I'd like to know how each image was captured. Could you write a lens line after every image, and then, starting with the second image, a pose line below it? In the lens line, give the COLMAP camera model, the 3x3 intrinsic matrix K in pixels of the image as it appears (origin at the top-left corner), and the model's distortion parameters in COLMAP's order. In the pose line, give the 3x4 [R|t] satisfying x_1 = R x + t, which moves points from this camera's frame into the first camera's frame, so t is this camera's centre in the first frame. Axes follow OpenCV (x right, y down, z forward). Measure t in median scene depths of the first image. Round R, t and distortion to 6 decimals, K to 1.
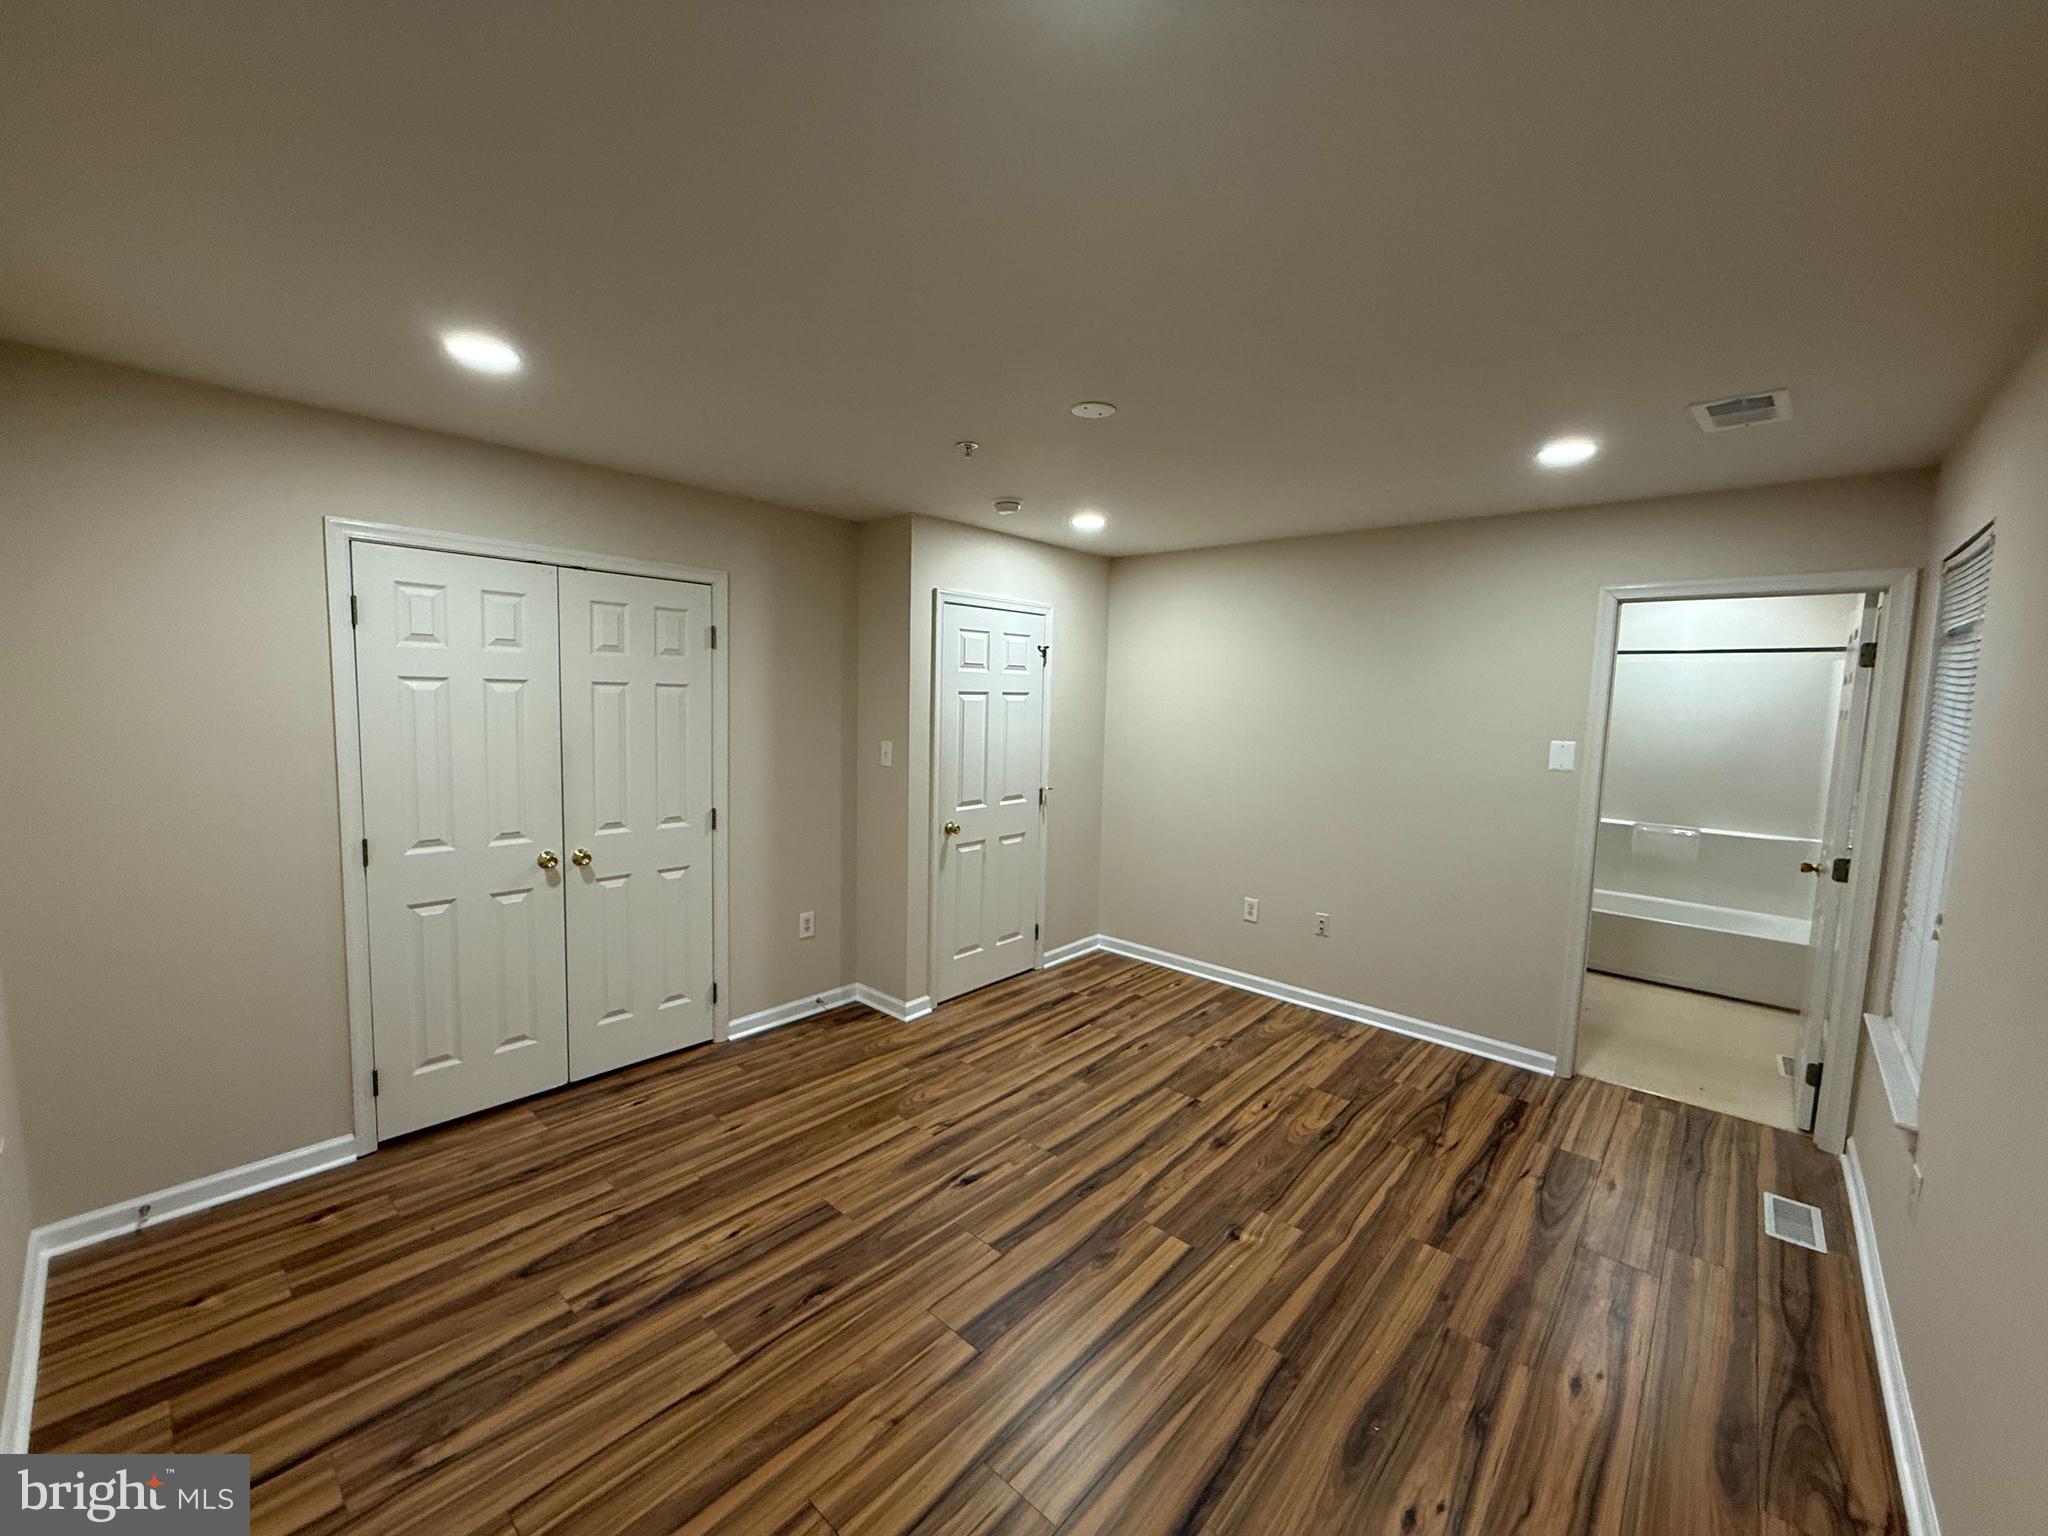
lens RADIAL K [[815.2, 0, 1020.1], [0, 815.2, 768.8], [0, 0, 1]] dist [0.001676, -0.000429]
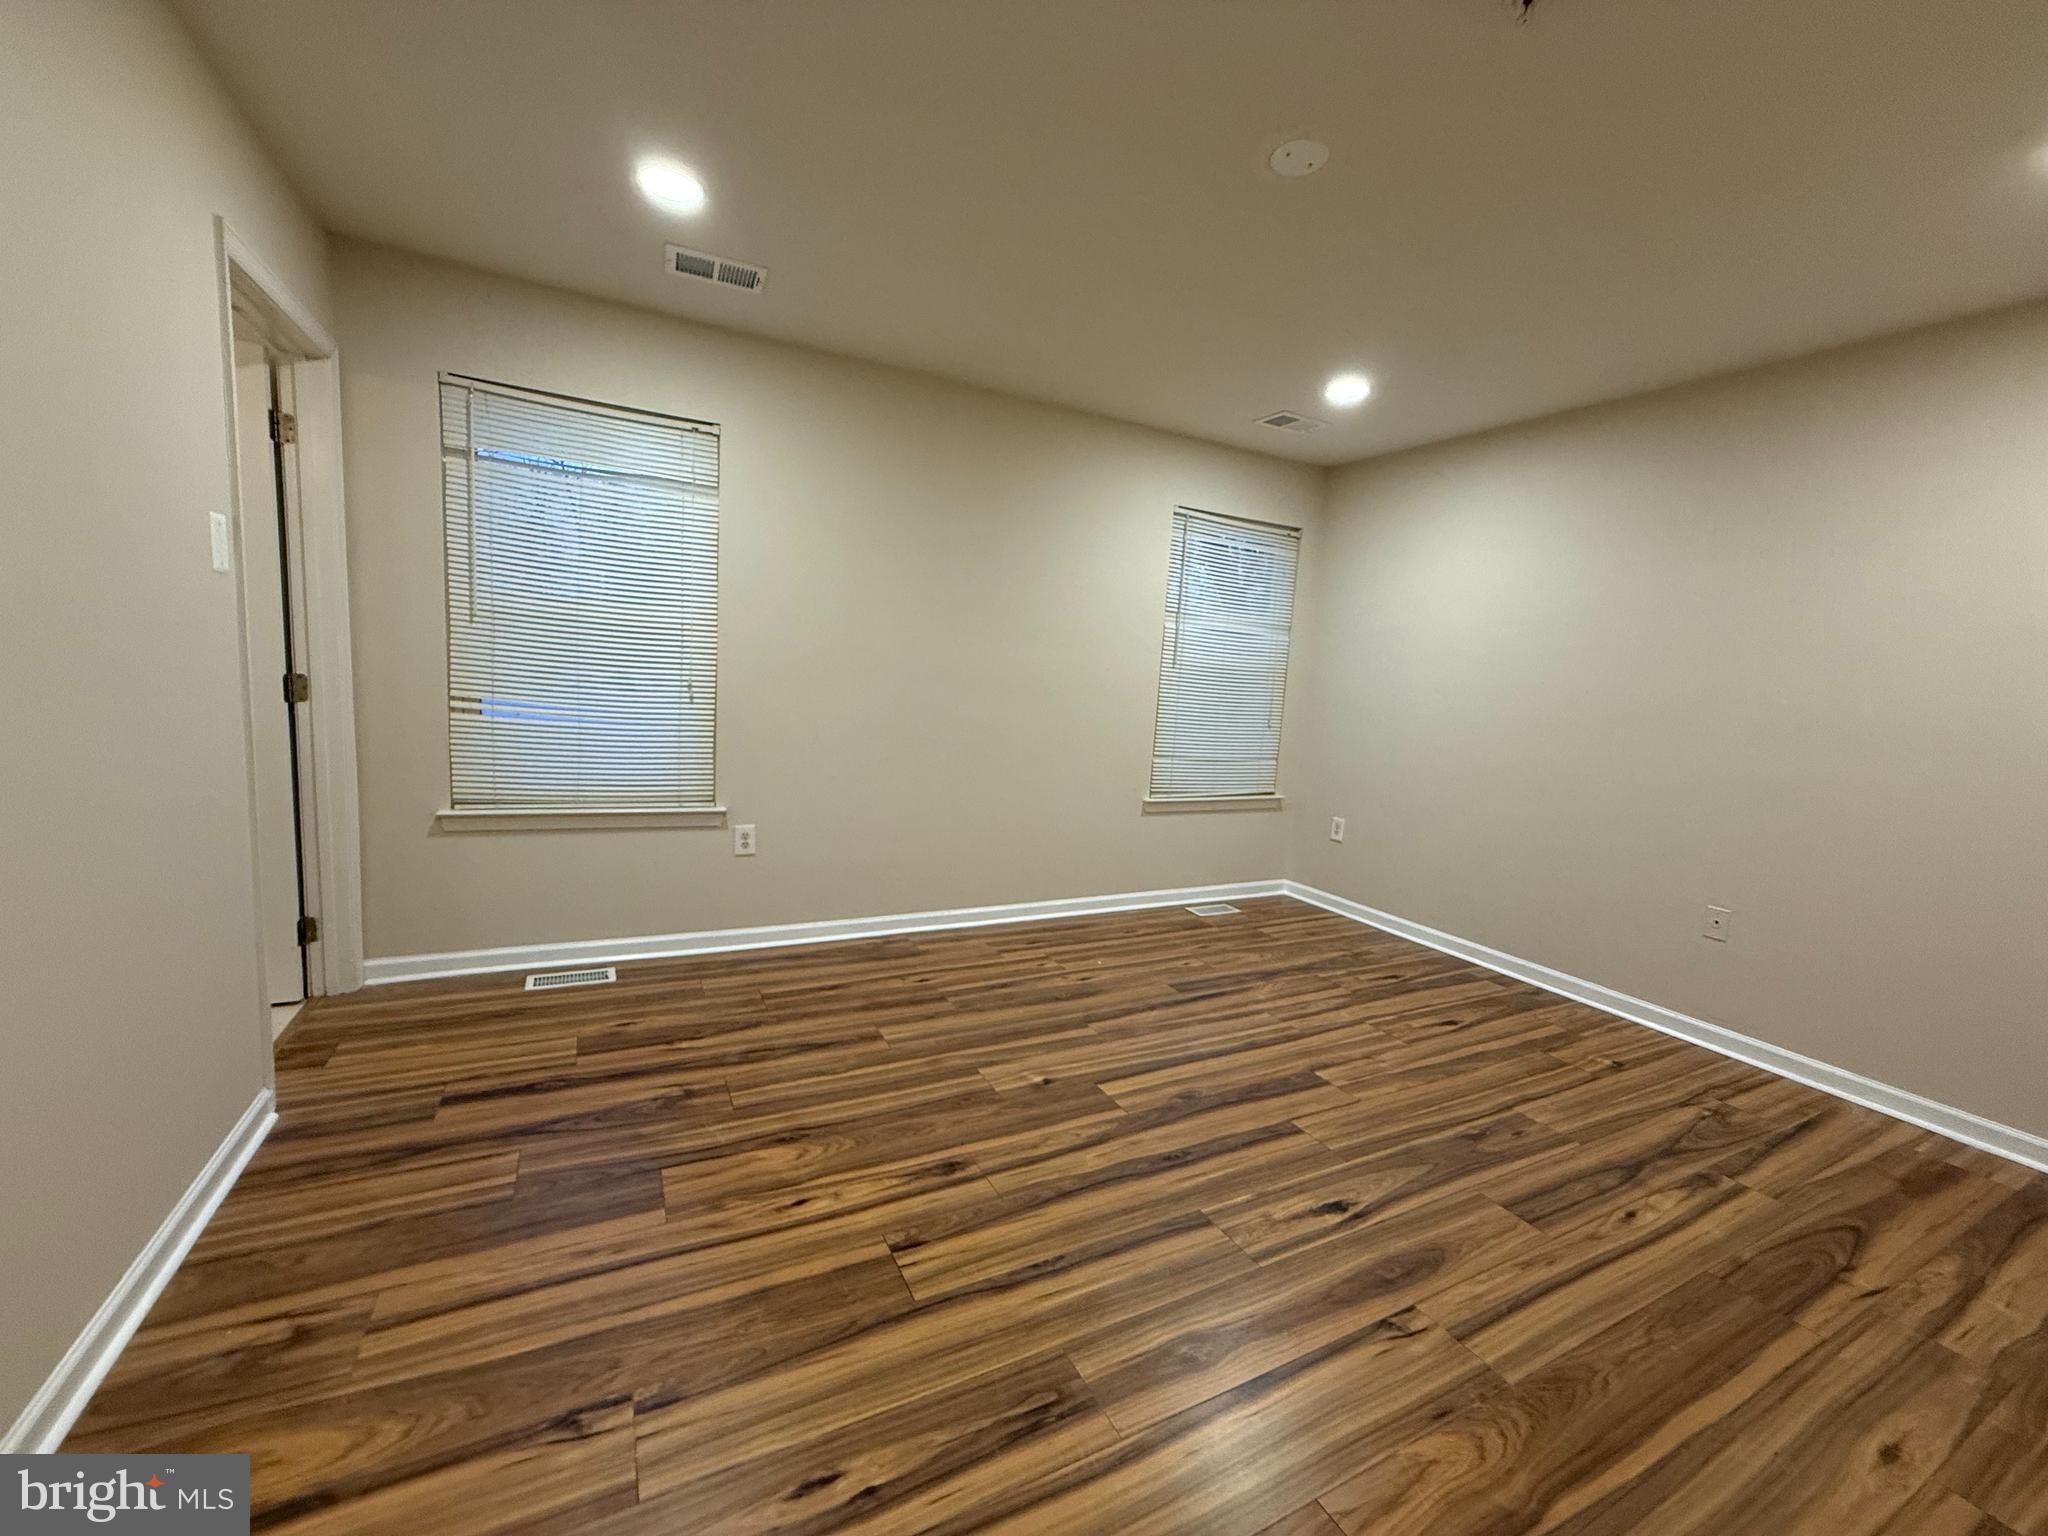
lens RADIAL K [[815.2, 0, 1020.1], [0, 815.2, 768.8], [0, 0, 1]] dist [0.001676, -0.000429]
pose [[-0.932069, -0.123084, 0.340732, -0.000428], [-0.048319, 0.974350, 0.219791, -0.018698], [-0.359045, 0.188397, -0.914108, 1.701560]]
